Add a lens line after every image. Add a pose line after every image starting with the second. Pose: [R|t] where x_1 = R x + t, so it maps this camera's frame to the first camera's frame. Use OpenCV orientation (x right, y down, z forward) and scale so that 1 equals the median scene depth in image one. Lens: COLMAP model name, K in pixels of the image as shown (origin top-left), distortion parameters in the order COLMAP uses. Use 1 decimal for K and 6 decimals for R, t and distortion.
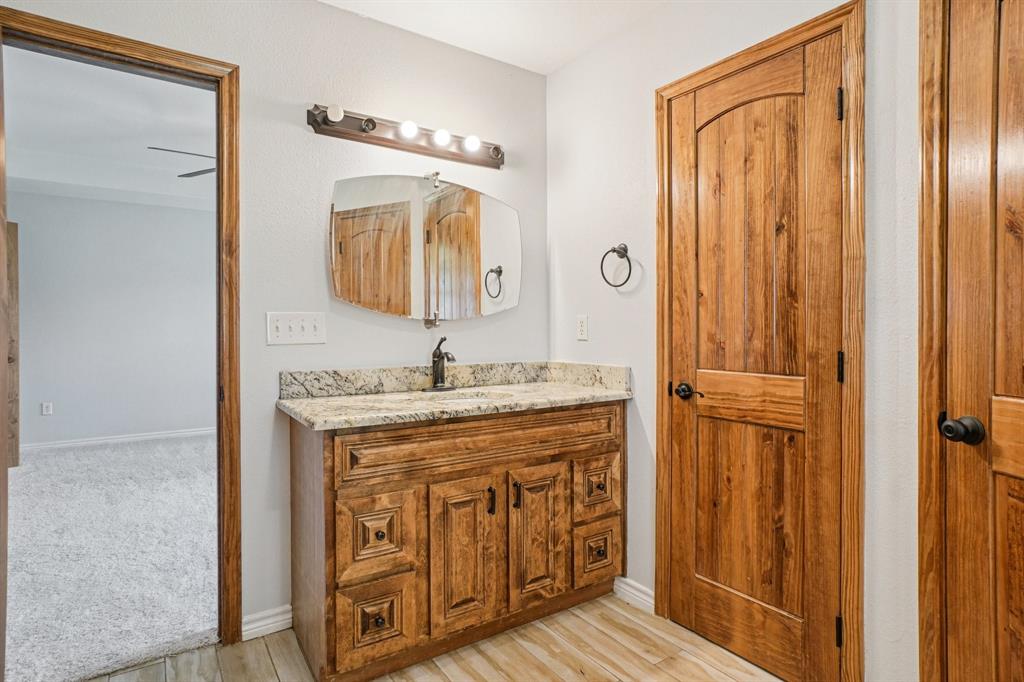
lens RADIAL K [[554.6, 0, 512.0], [0, 554.6, 341.0], [0, 0, 1]] dist [-0.017376, 0.001033]
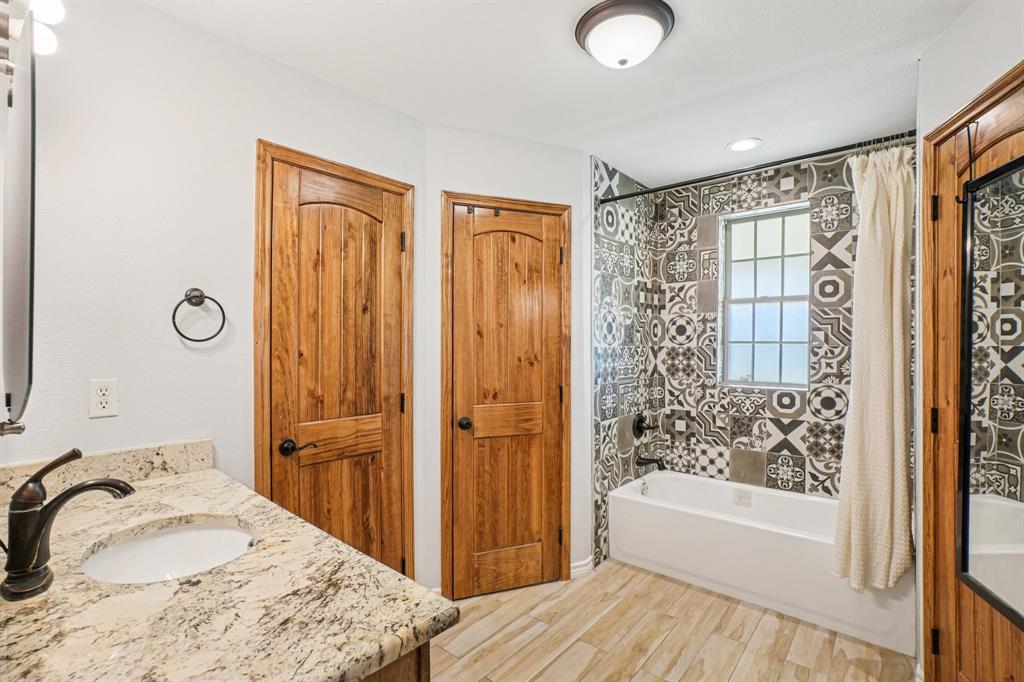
lens RADIAL K [[467.0, 0, 499.7], [0, 467.0, 337.2], [0, 0, 1]] dist [-0.032021, 0.000567]
pose [[-0.243646, 0.015644, 0.969738, -0.706200], [0.021812, 0.999705, -0.010647, -0.109990], [-0.969619, 0.018558, -0.243916, 0.928981]]
